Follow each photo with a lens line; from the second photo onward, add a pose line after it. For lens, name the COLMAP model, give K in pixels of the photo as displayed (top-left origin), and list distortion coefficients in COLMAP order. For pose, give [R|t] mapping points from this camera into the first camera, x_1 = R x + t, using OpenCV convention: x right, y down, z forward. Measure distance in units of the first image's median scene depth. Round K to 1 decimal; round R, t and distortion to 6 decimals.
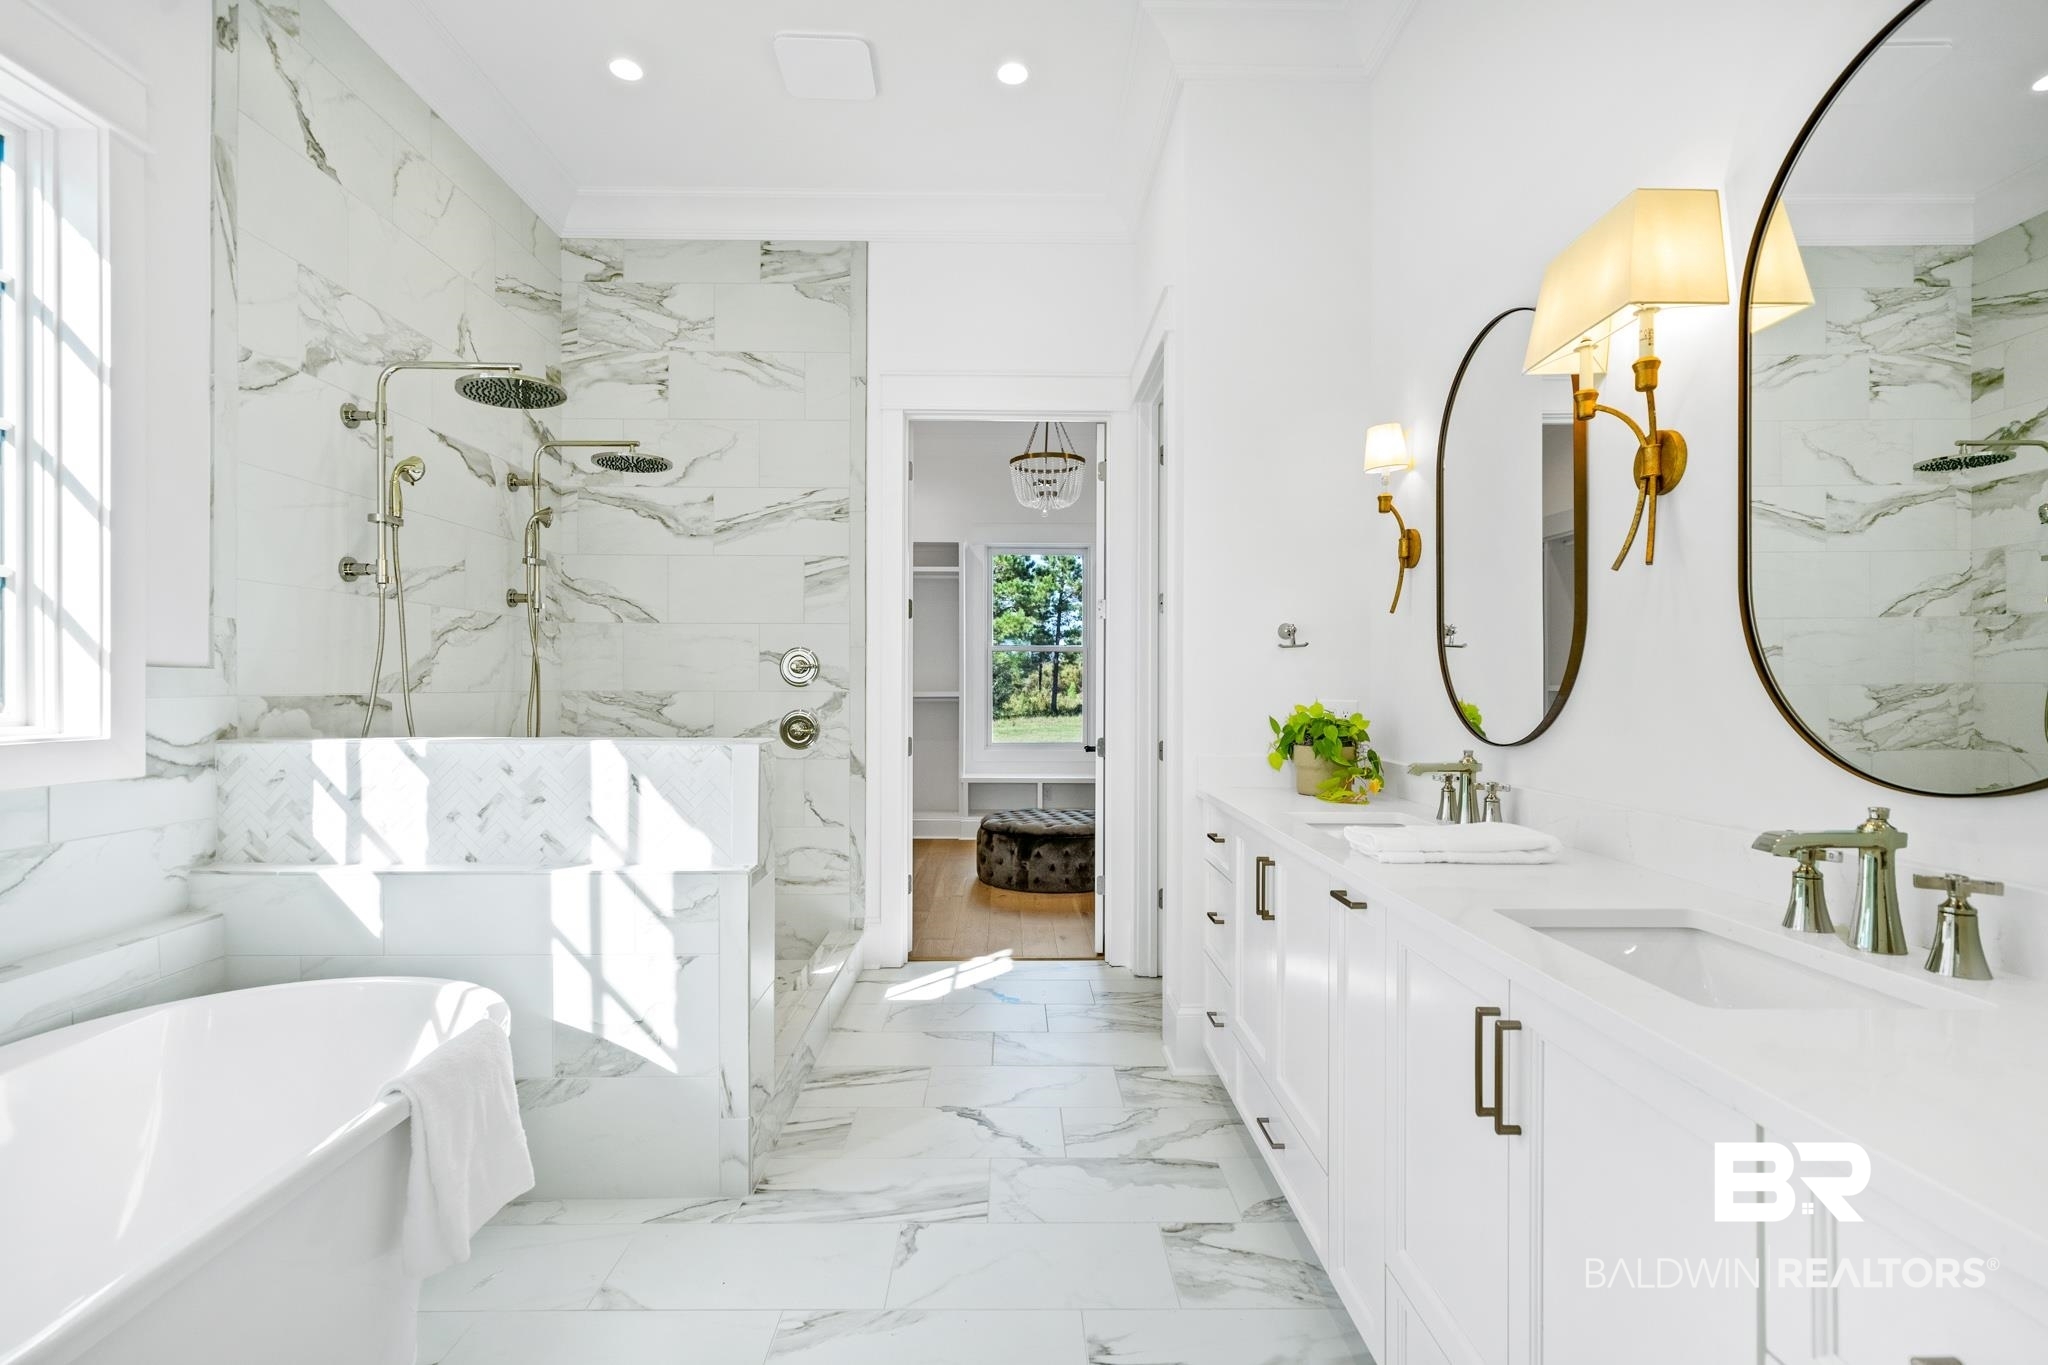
lens RADIAL K [[944.0, 0, 1023.7], [0, 944.0, 687.0], [0, 0, 1]] dist [0.002714, -0.000199]
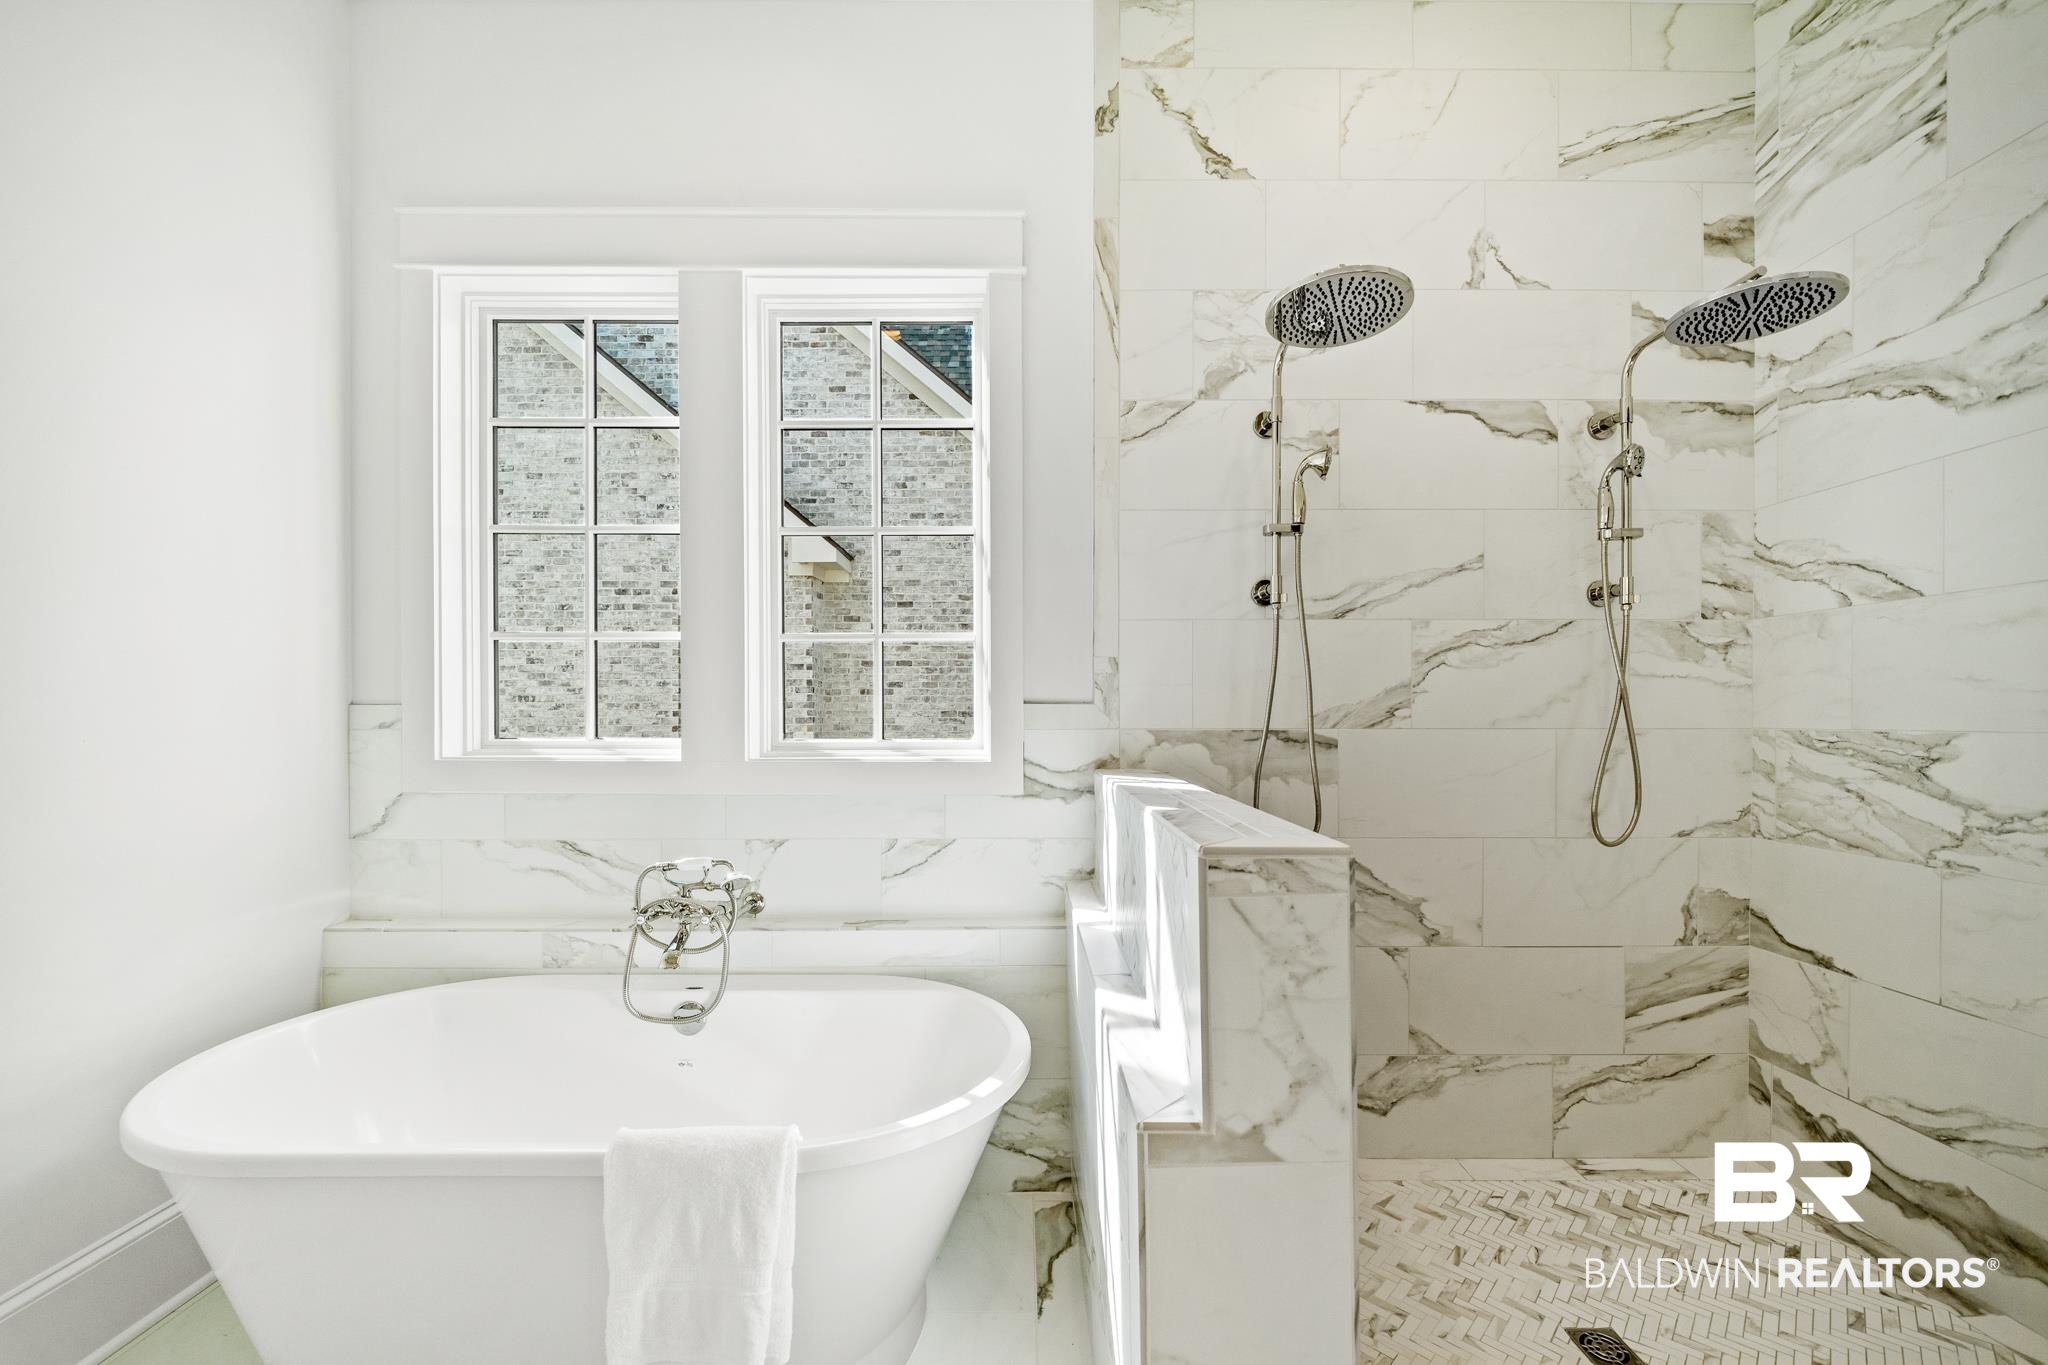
lens RADIAL K [[817.6, 0, 1012.6], [0, 817.6, 720.0], [0, 0, 1]] dist [-0.000126, -0.000021]
pose [[-0.009211, 0.003661, -0.999951, 0.086719], [-0.002323, 0.999991, 0.003683, -0.003749], [0.999955, 0.002357, -0.009203, 0.799531]]
